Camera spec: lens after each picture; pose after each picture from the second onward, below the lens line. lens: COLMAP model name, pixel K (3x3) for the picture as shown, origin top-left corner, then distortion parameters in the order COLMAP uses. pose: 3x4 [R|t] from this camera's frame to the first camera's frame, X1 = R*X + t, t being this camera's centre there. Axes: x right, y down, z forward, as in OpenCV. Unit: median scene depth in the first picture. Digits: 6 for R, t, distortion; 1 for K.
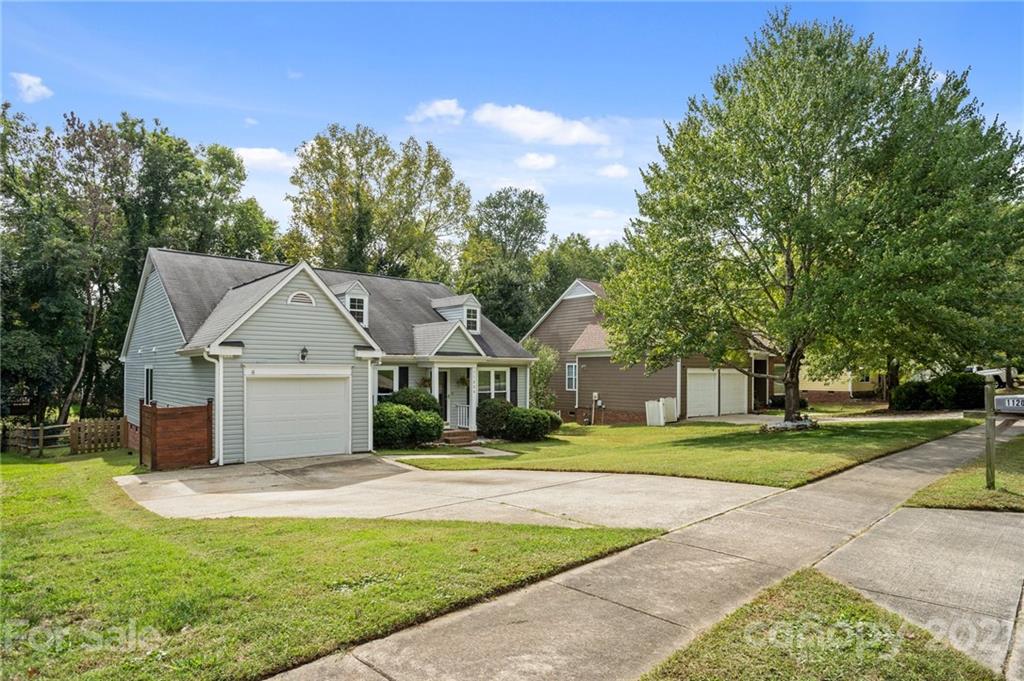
lens RADIAL K [[575.3, 0, 509.5], [0, 575.3, 368.1], [0, 0, 1]] dist [-0.066853, 0.032816]
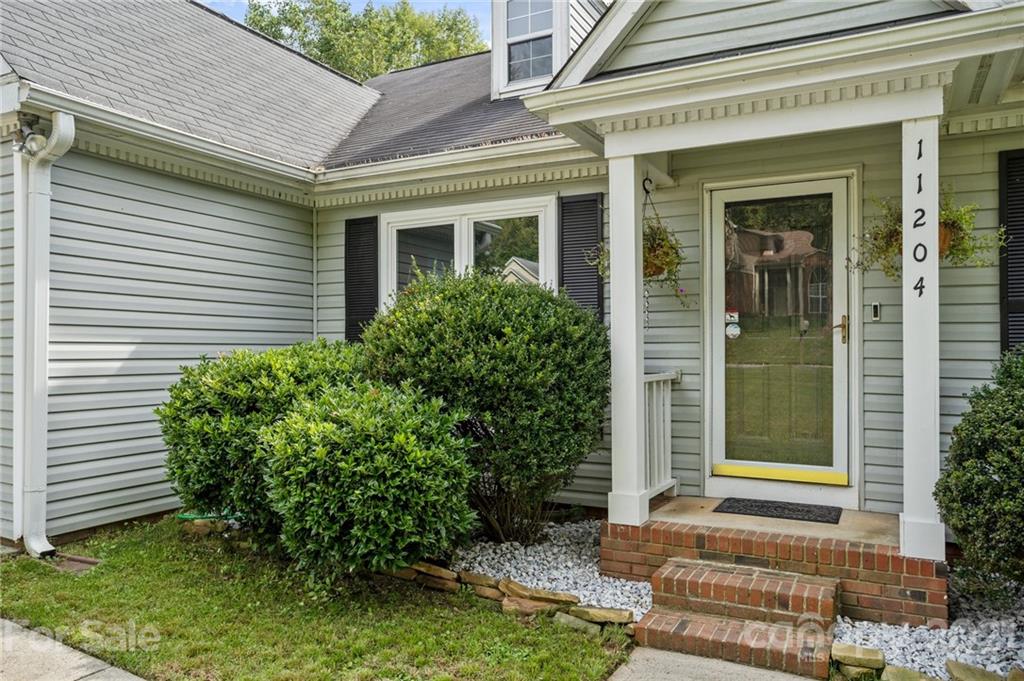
lens RADIAL K [[747.4, 0, 512.0], [0, 747.4, 340.5], [0, 0, 1]] dist [-0.005252, -0.000202]
pose [[0.368134, -0.014311, -0.929663, 0.079263], [0.010996, 0.999879, -0.011037, 0.057982], [0.929708, -0.006159, 0.368247, 0.872900]]
